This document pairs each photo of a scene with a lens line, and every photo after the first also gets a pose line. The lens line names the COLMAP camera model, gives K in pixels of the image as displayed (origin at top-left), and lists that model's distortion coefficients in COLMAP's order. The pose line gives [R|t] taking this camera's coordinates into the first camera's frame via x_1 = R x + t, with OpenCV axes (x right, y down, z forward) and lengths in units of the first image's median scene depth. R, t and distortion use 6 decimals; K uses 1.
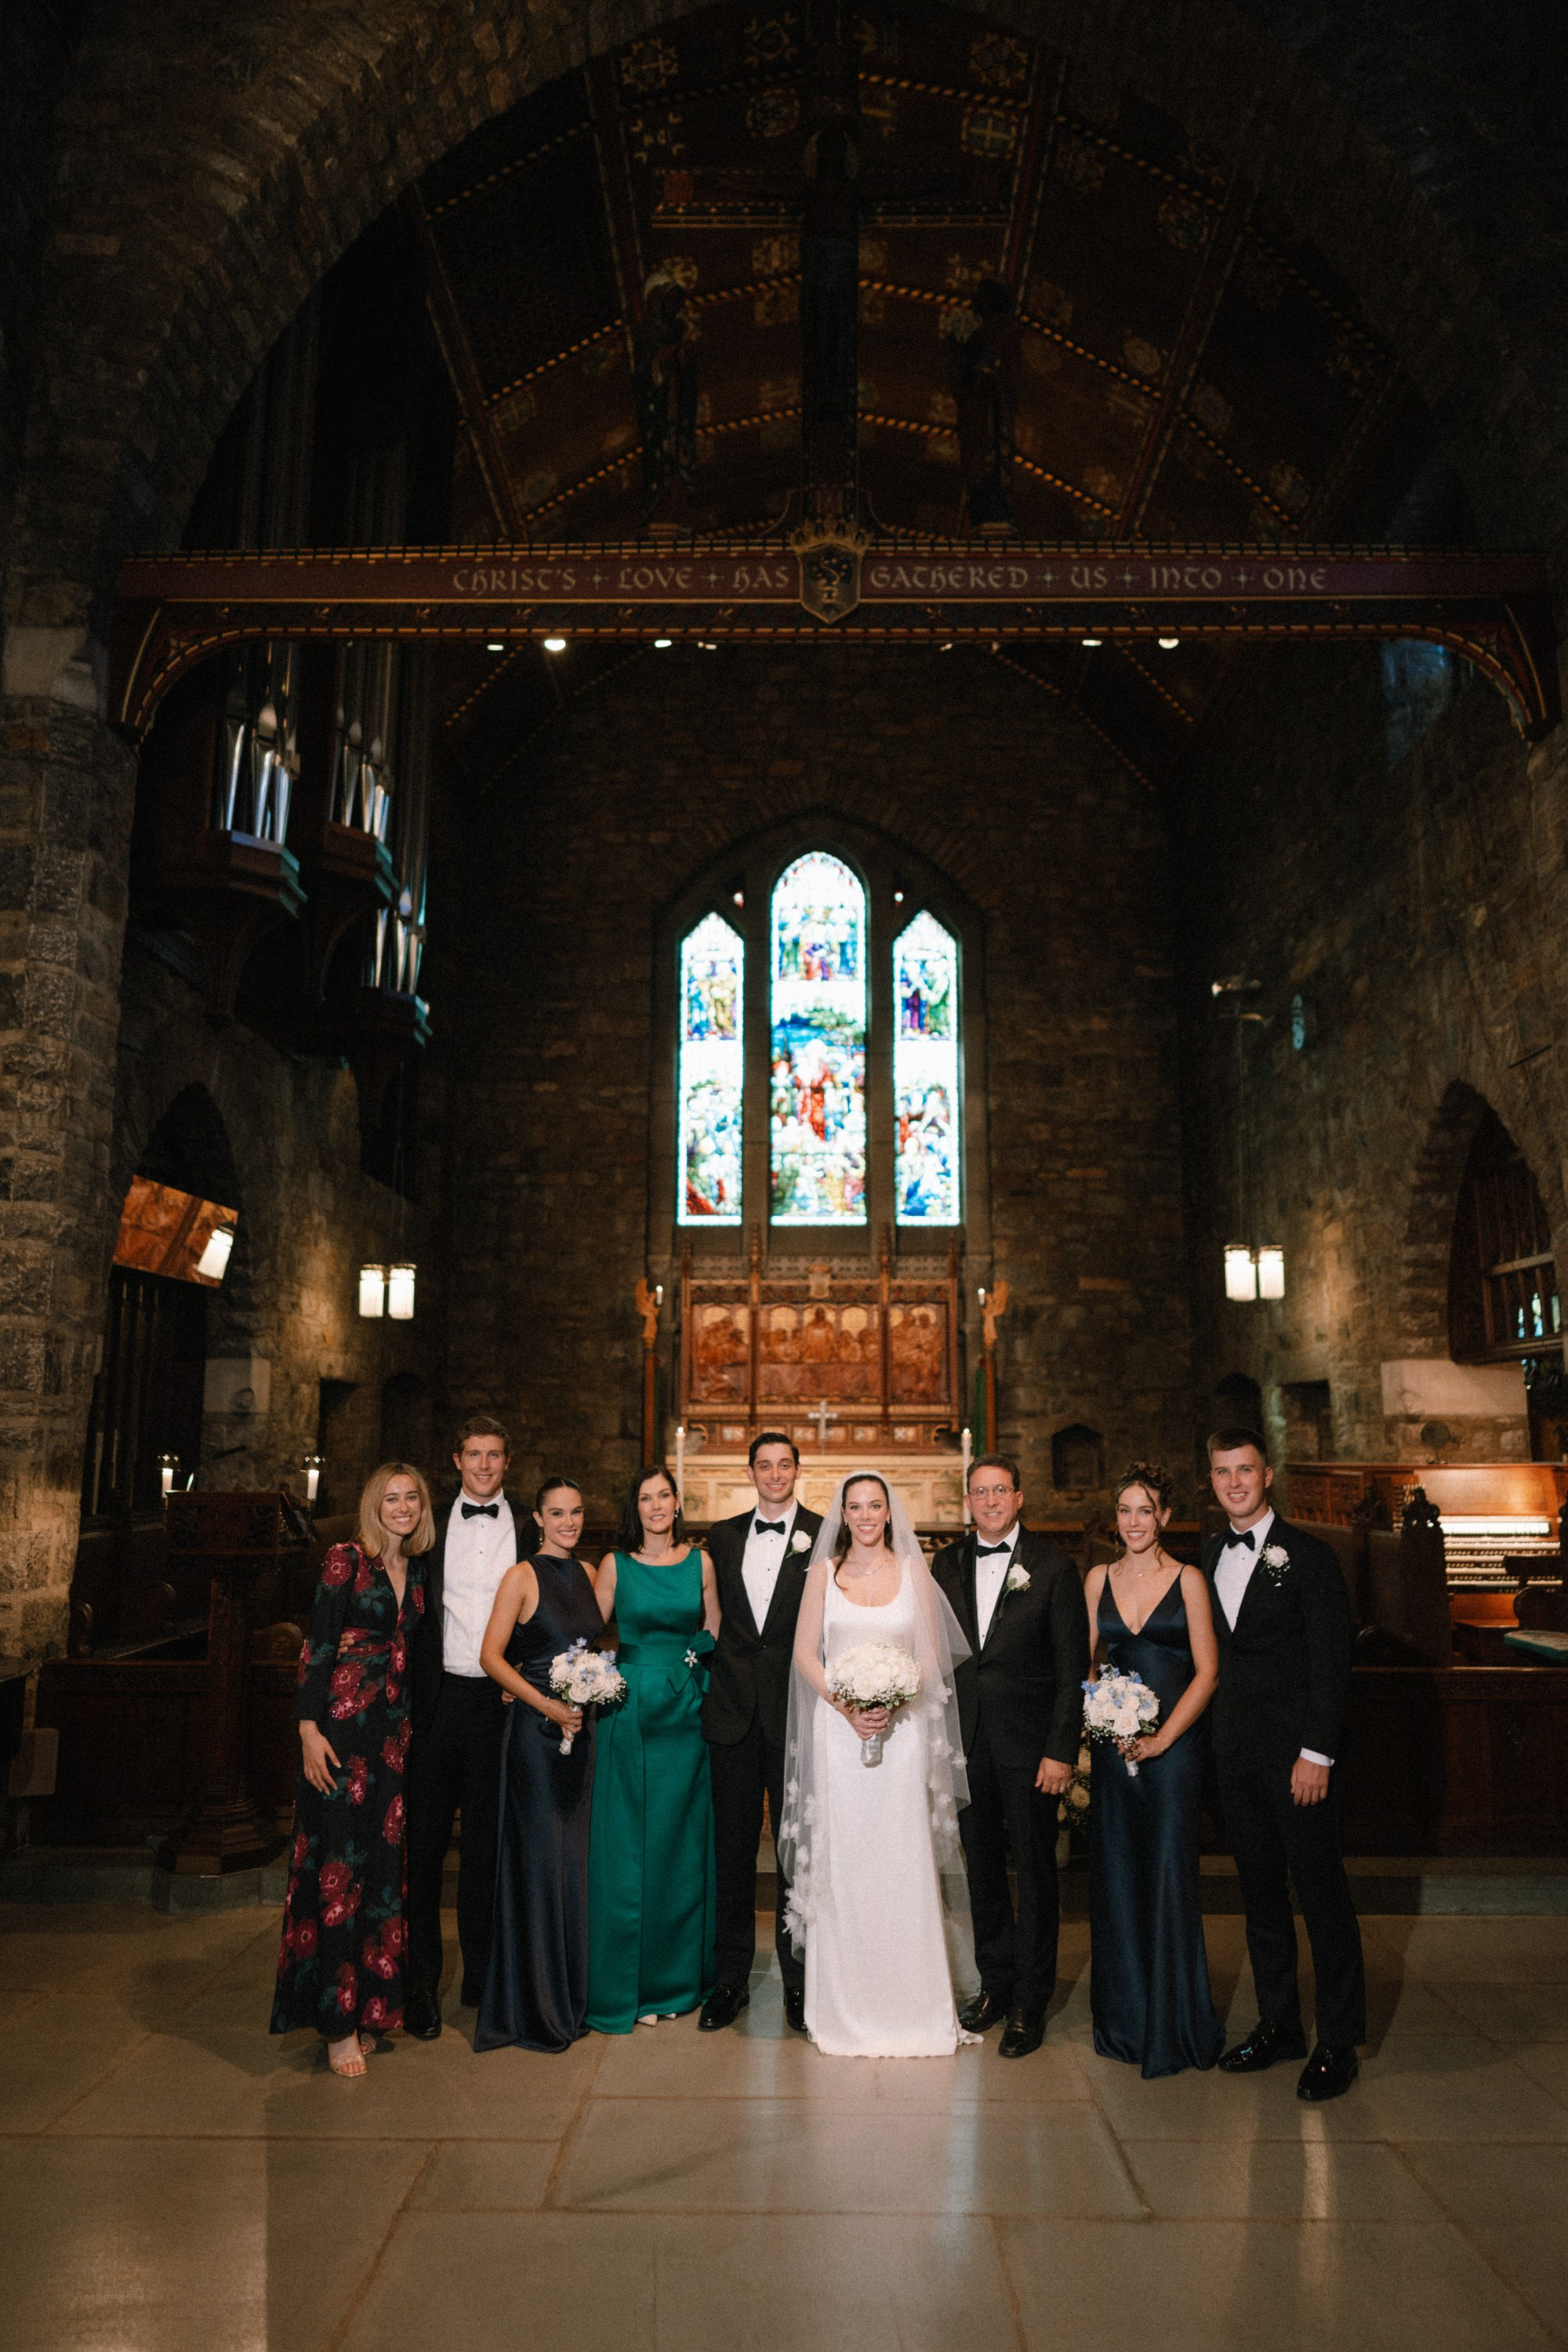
lens RADIAL K [[1569.0, 0, 786.8], [0, 1569.0, 1184.6], [0, 0, 1]] dist [-0.002363, 0.000782]
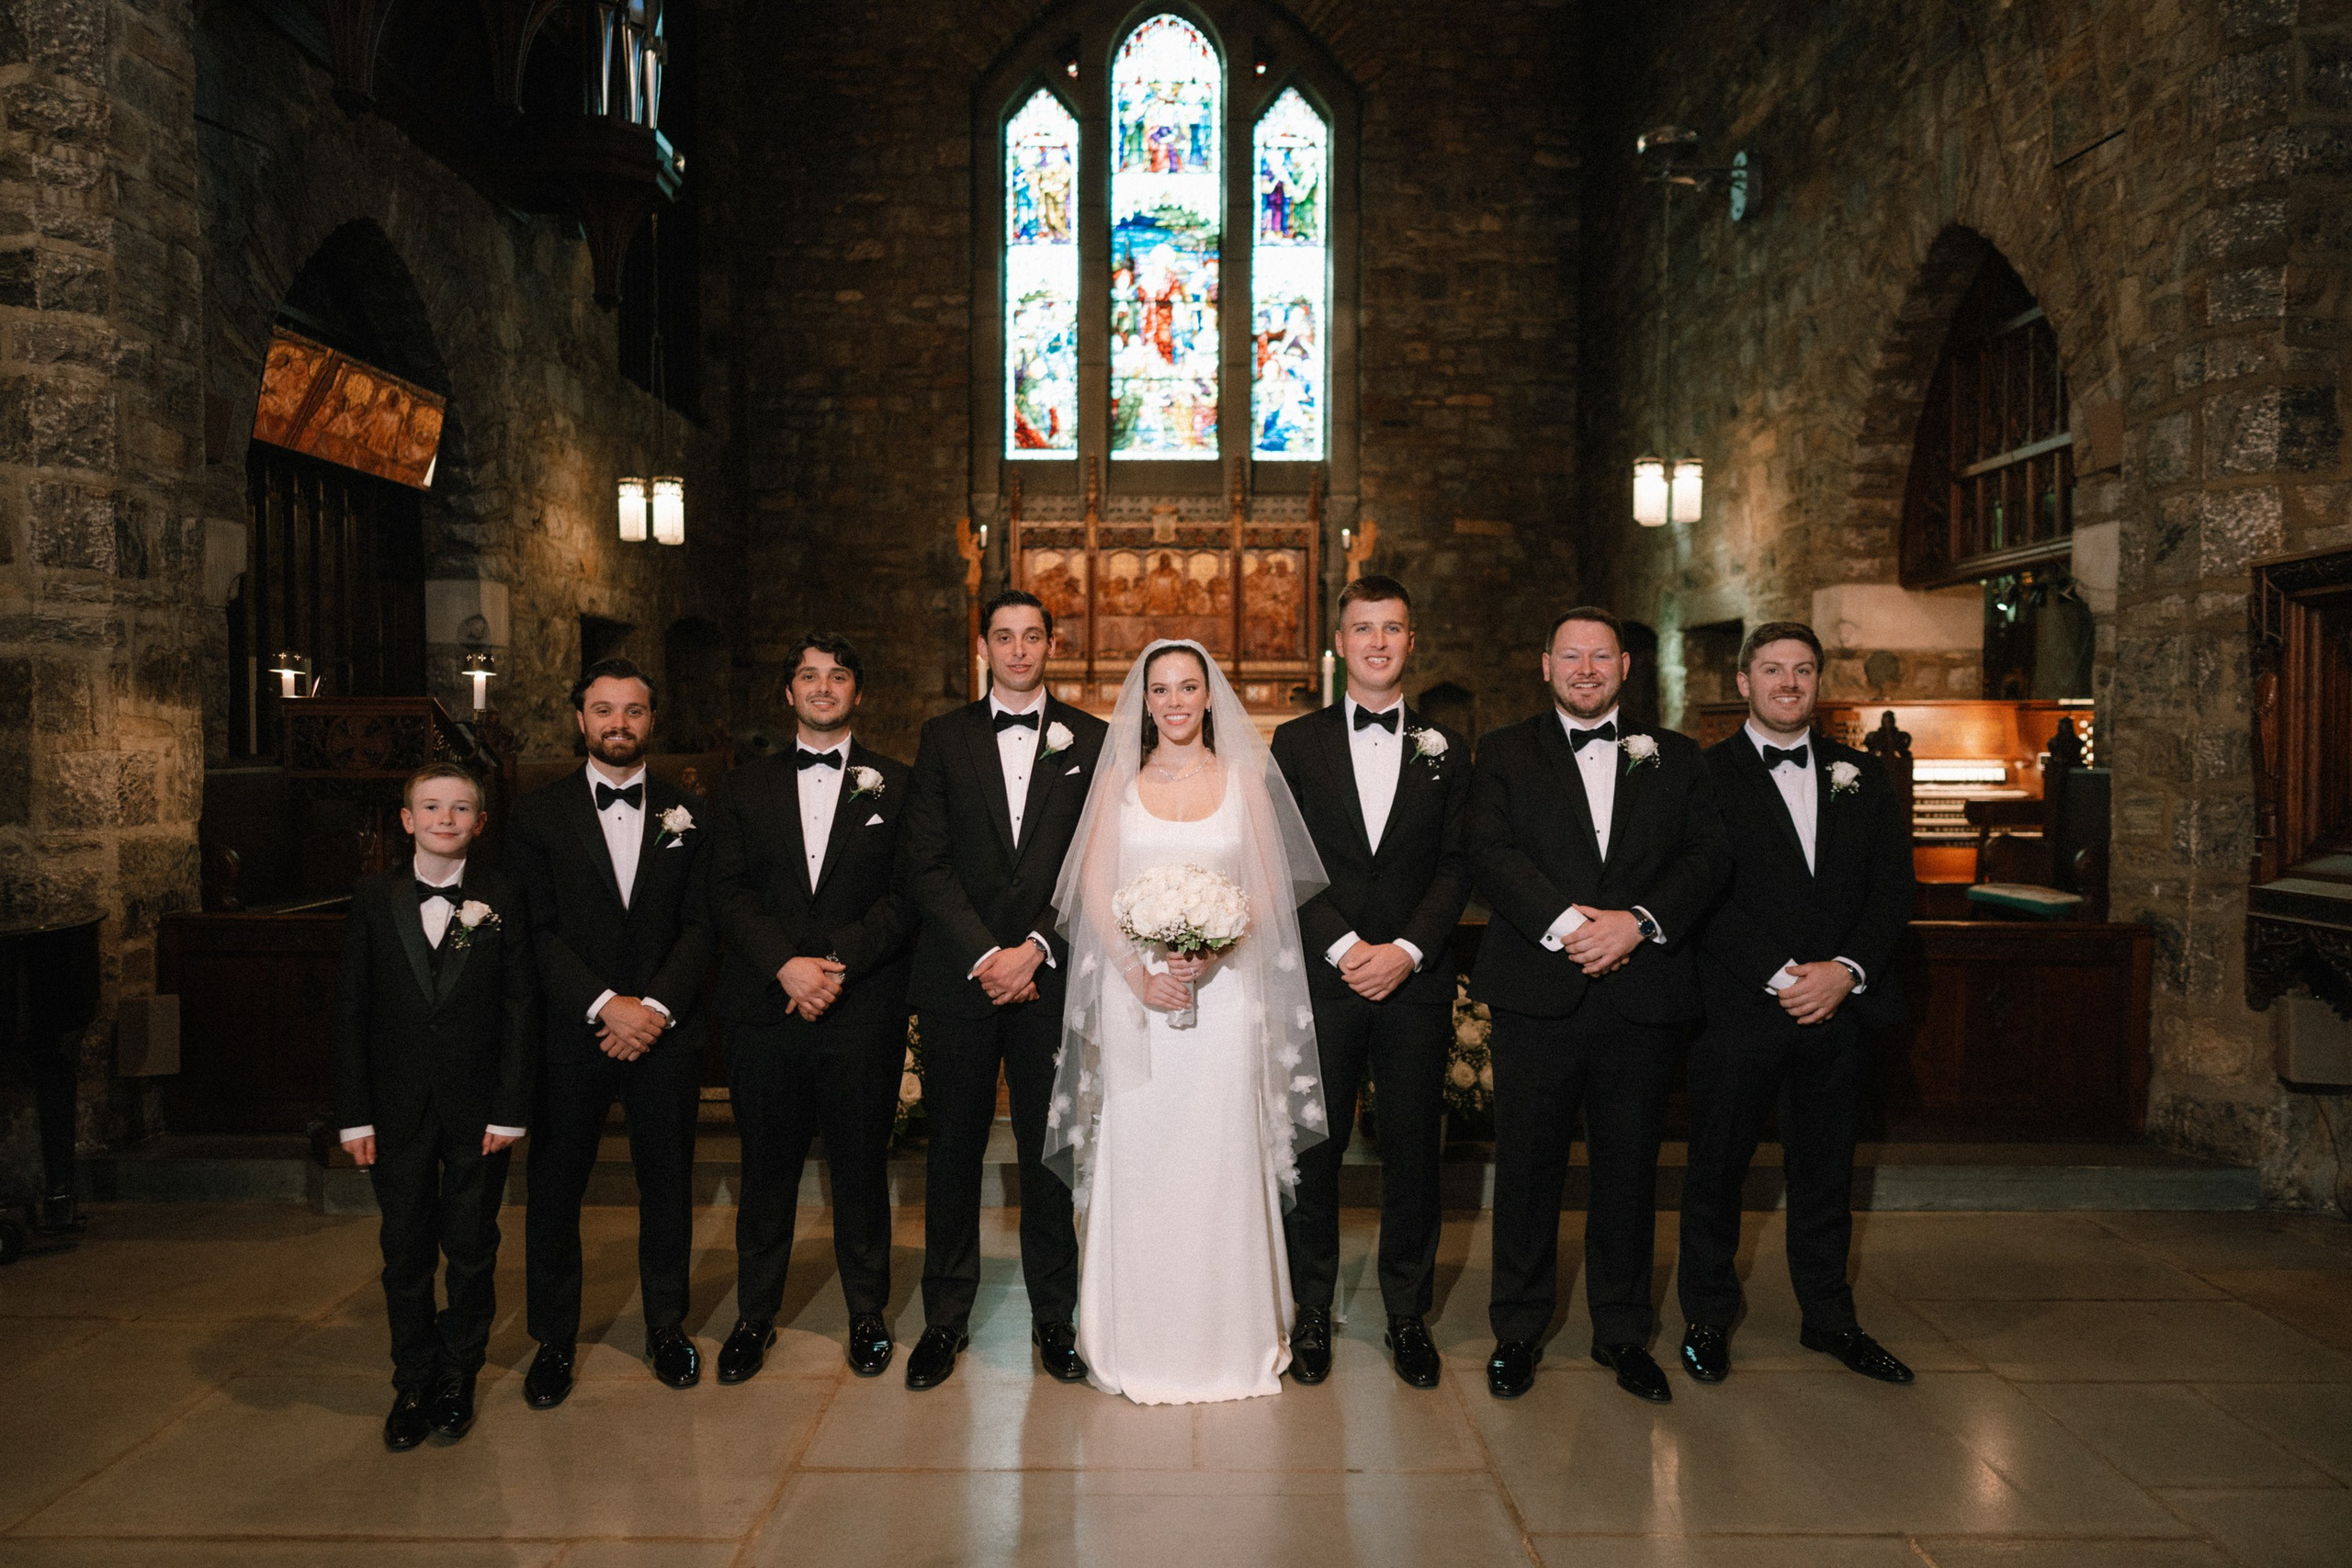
lens RADIAL K [[1580.3, 0, 1169.2], [0, 1580.3, 797.7], [0, 0, 1]] dist [0.000333, 0.002419]
pose [[0.999864, 0.001228, 0.016471, 0.012327], [-0.004522, 0.979488, 0.201451, 0.046812], [-0.015886, -0.201498, 0.979360, 0.124992]]
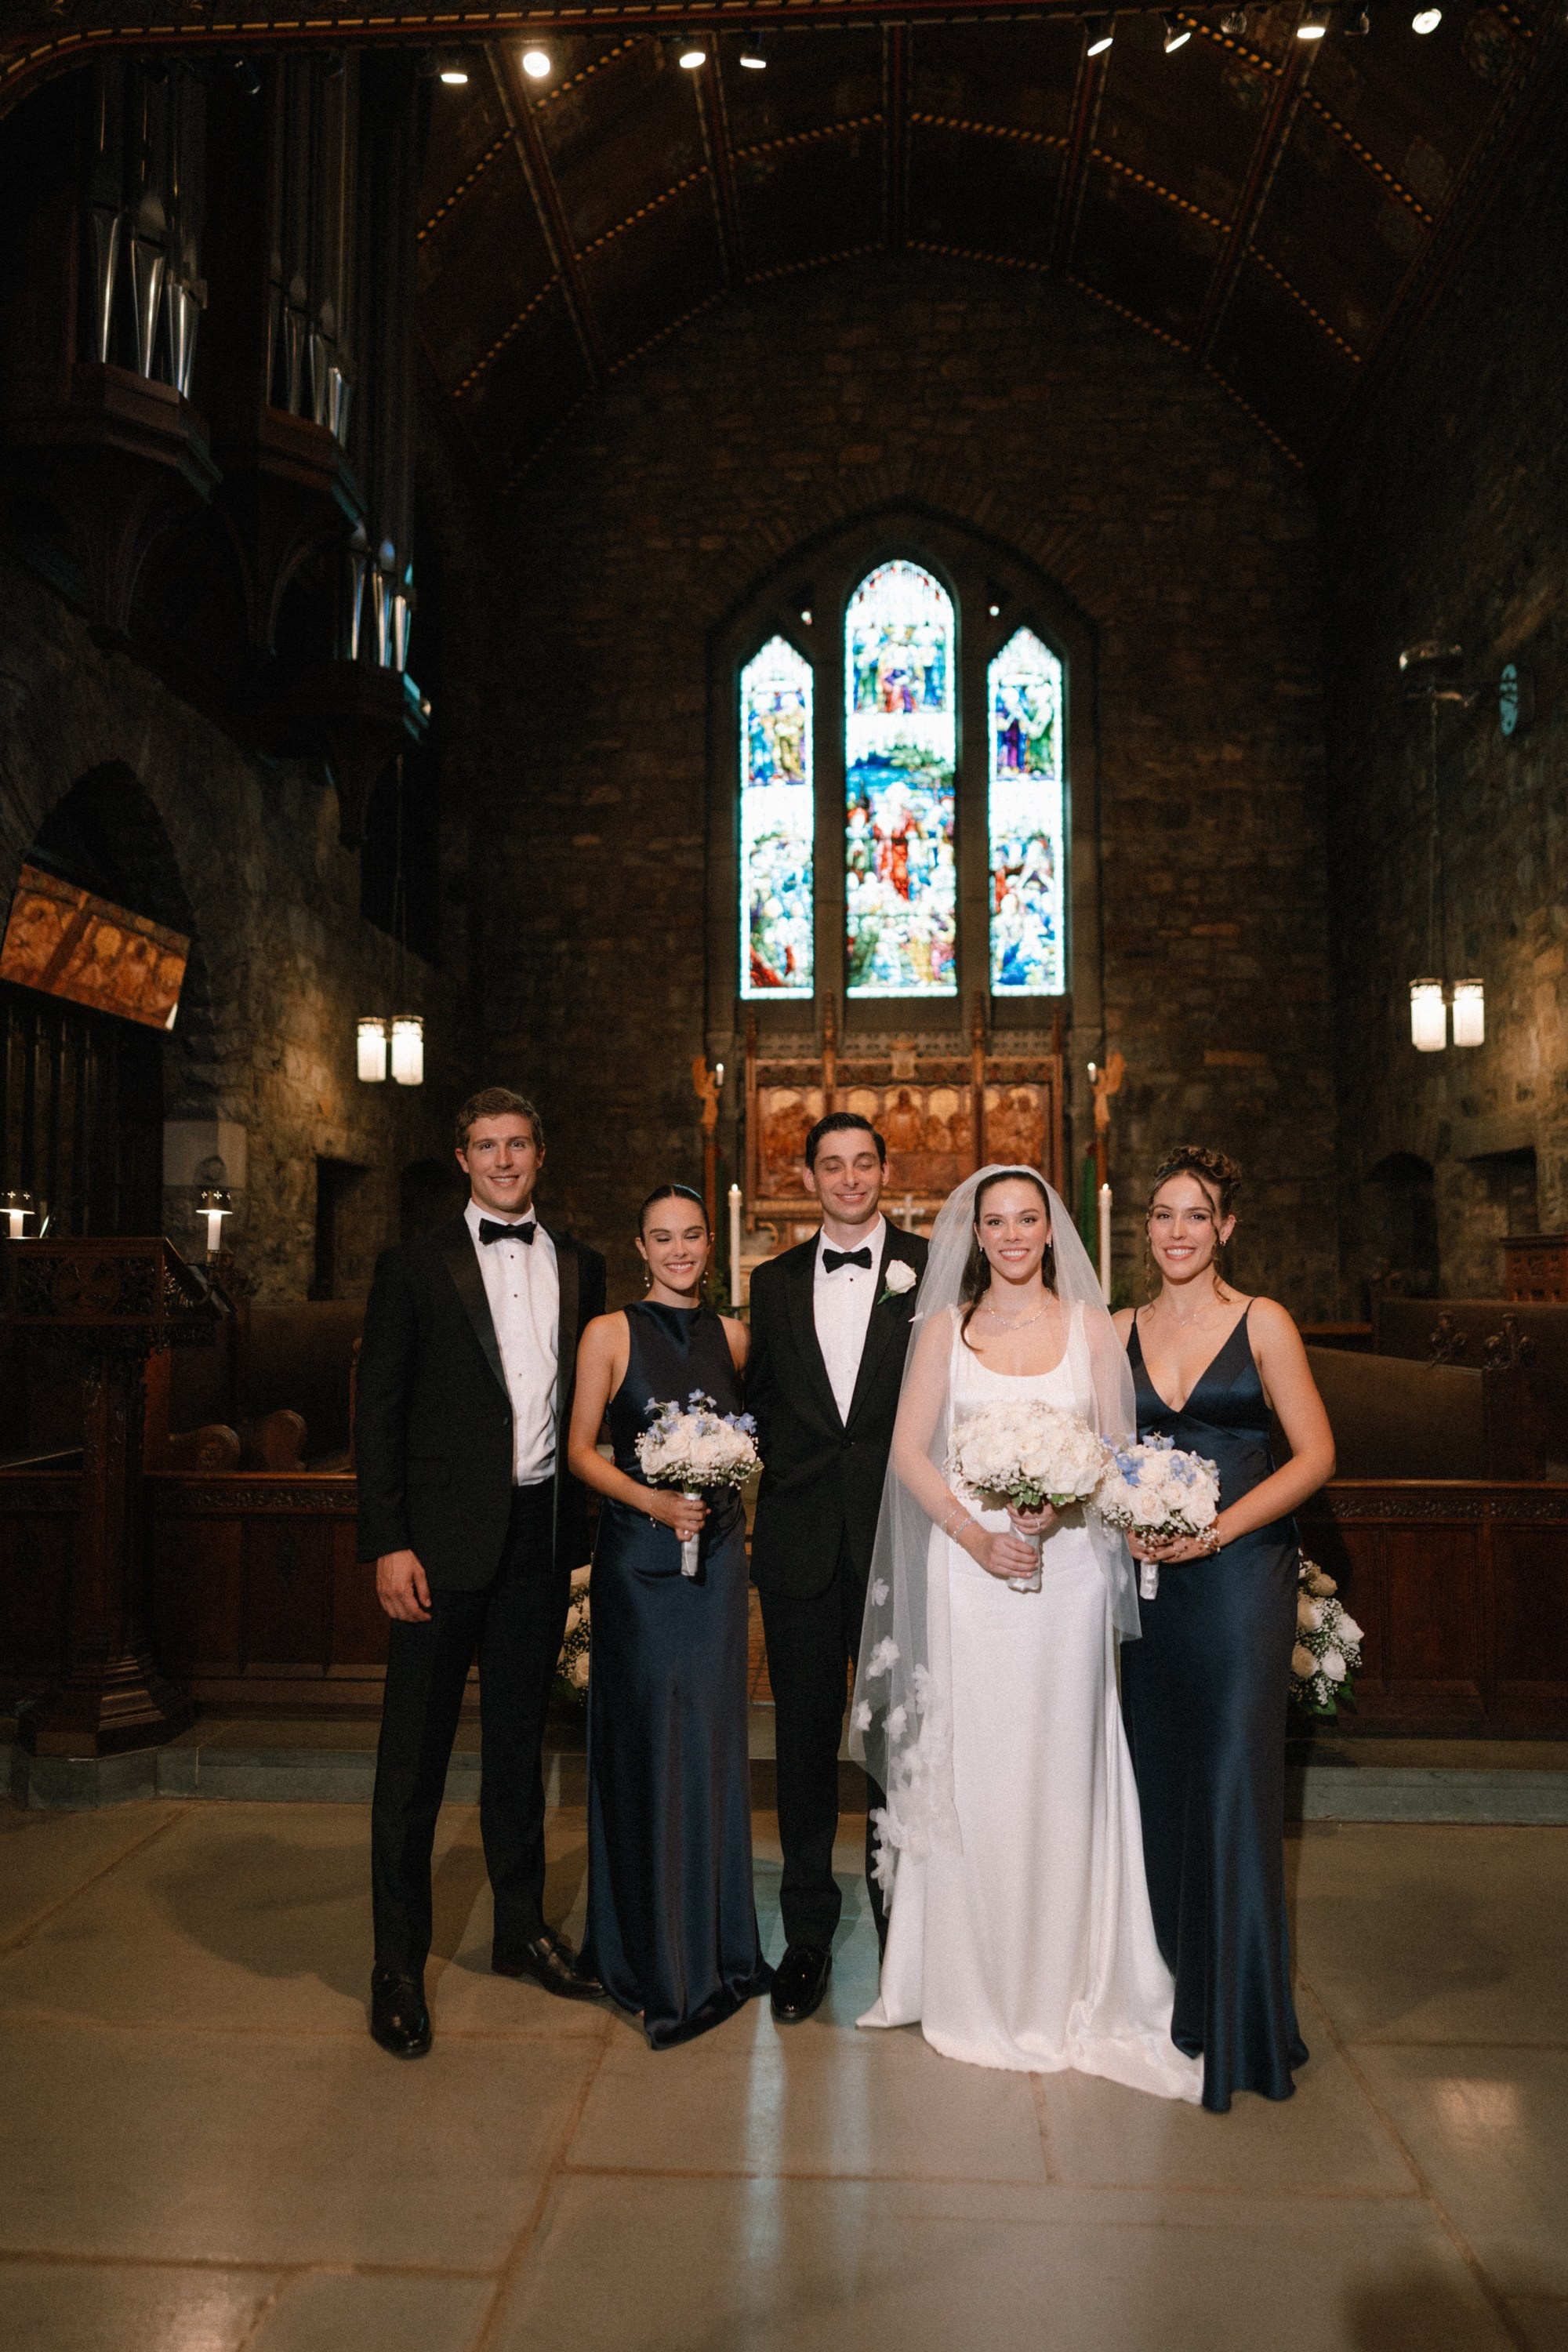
lens RADIAL K [[1582.7, 0, 789.9], [0, 1582.7, 1189.7], [0, 0, 1]] dist [-0.001412, 0.002287]
pose [[0.998929, -0.006927, -0.045742, -0.003451], [0.011792, 0.994192, 0.106972, 0.054320], [0.044736, -0.107397, 0.993209, 0.163028]]
